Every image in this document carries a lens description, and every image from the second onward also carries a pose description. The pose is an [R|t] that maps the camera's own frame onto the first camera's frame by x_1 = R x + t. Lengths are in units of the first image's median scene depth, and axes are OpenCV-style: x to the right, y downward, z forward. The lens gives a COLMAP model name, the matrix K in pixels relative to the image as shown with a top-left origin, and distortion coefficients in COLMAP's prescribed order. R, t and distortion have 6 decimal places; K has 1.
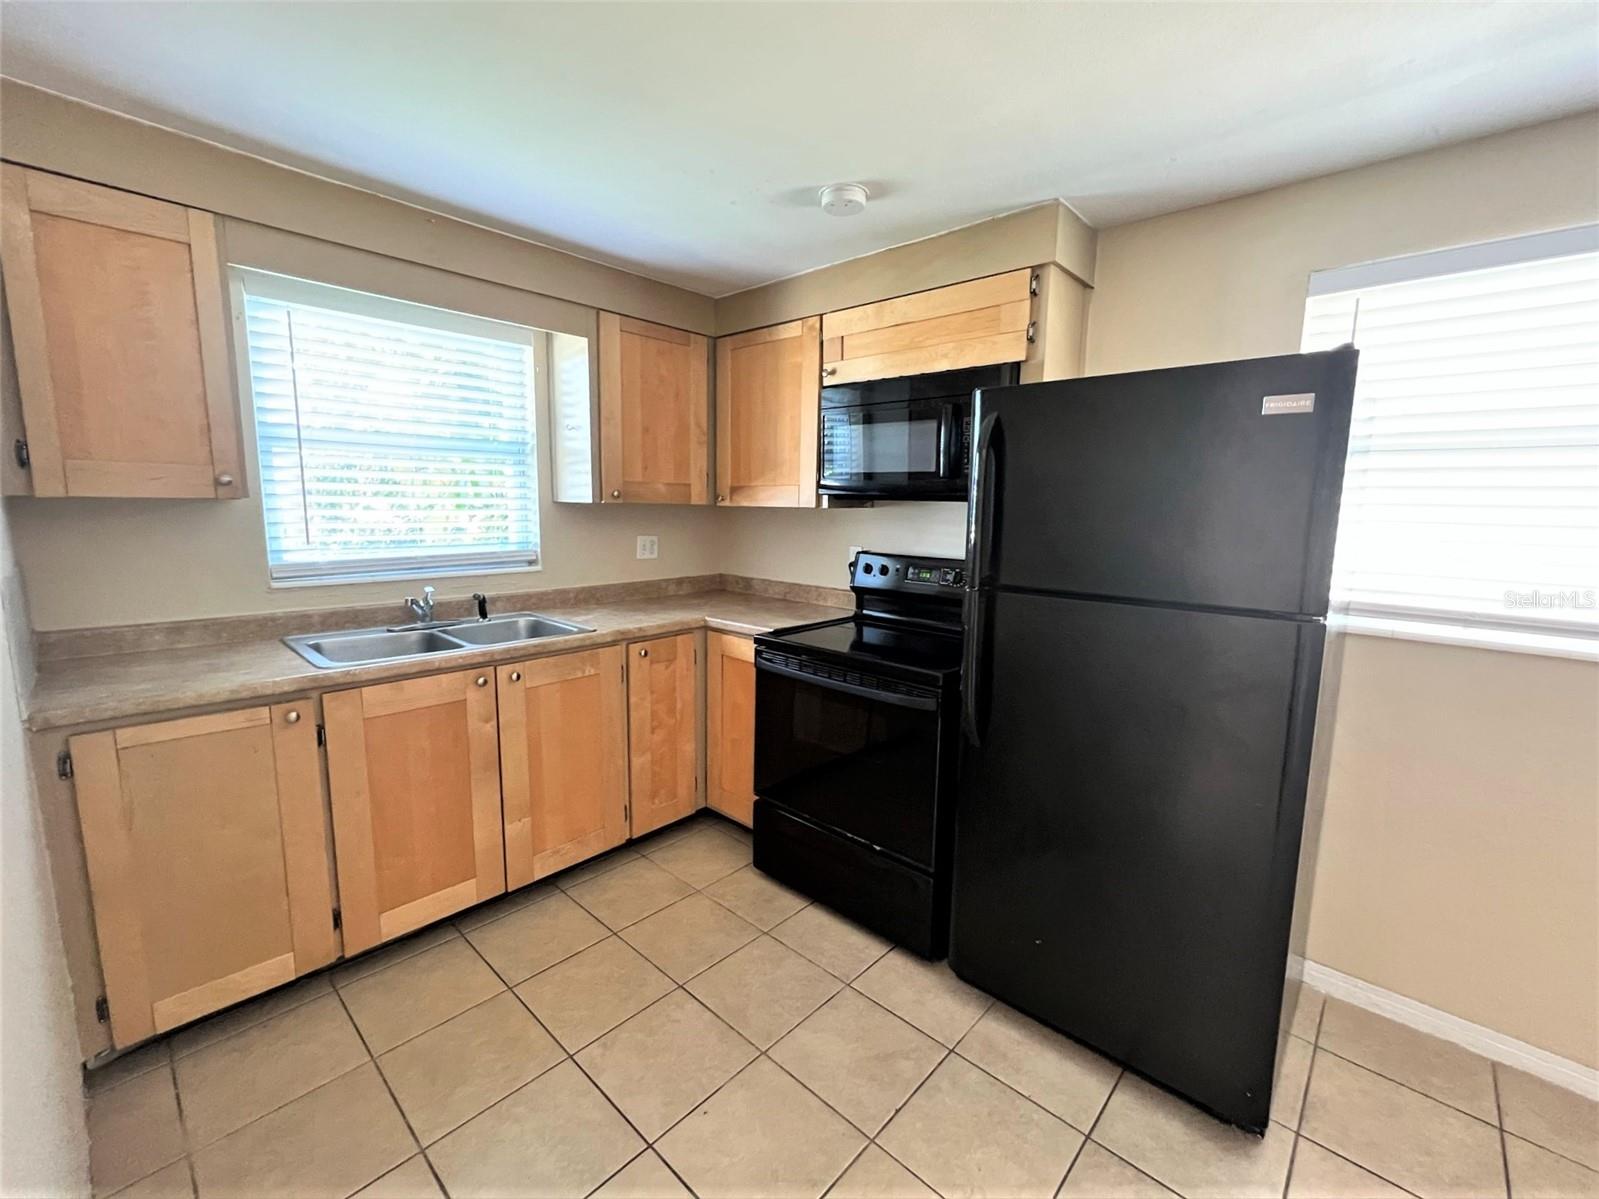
lens RADIAL K [[659.8, 0, 799.5], [0, 659.8, 599.5], [0, 0, 1]] dist [-0.002953, 0.000073]
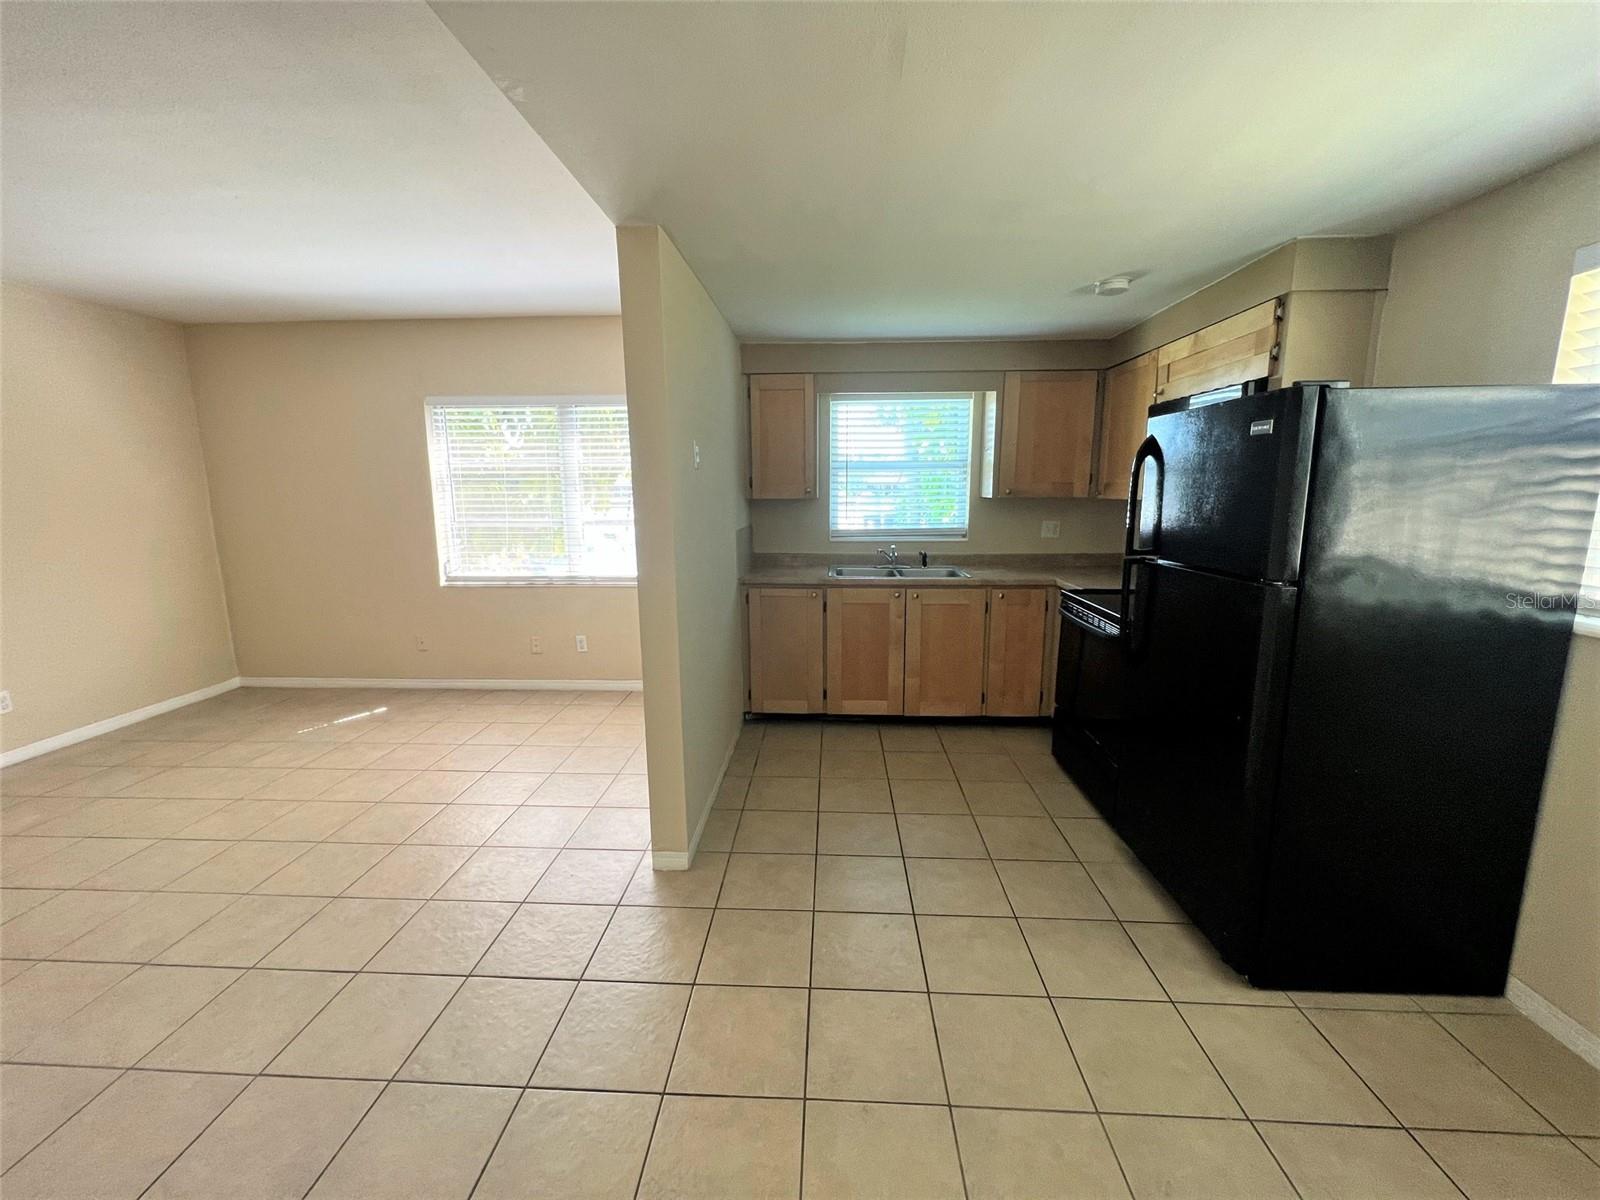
lens RADIAL K [[637.1, 0, 808.0], [0, 637.1, 595.0], [0, 0, 1]] dist [-0.007704, -0.000288]
pose [[0.645413, 0.105074, -0.756572, 0.638739], [-0.094404, 0.993872, 0.057497, 0.038480], [0.757977, 0.034314, 0.651378, -0.324667]]
